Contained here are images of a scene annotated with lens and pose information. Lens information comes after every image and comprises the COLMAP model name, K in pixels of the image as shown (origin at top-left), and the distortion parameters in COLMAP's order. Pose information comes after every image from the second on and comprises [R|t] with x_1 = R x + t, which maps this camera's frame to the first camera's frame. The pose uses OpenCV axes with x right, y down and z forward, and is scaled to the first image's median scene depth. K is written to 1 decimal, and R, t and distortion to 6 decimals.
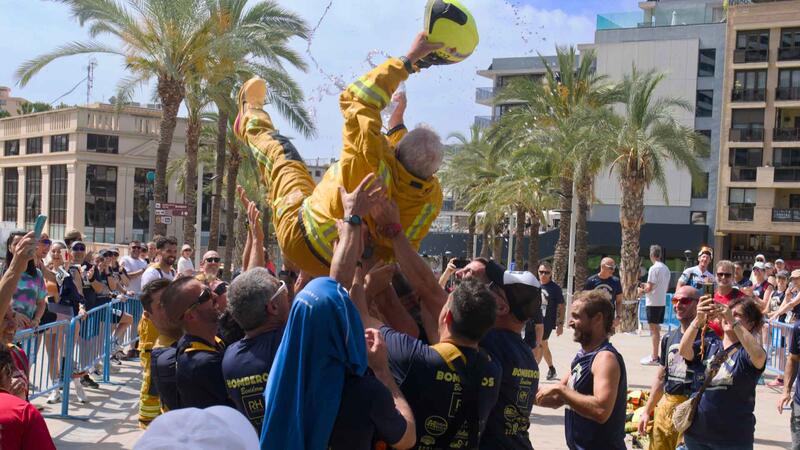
lens RADIAL K [[1102.6, 0, 339.5], [0, 1102.6, 226.0], [0, 0, 1]] dist [0.078478, -0.069135]
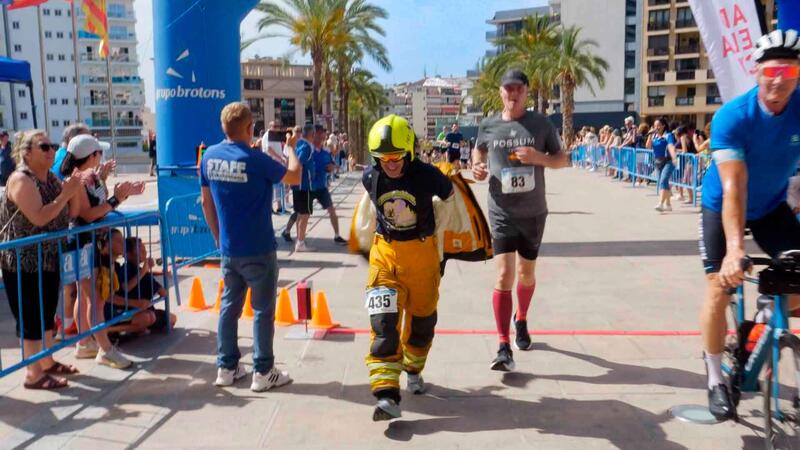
lens RADIAL K [[1102.6, 0, 339.5], [0, 1102.6, 226.0], [0, 0, 1]] dist [0.078478, -0.069135]
pose [[0.997679, -0.060158, -0.031899, -0.050092], [0.062259, 0.995630, 0.069604, 0.026638], [0.027572, -0.071428, 0.997065, -0.604990]]
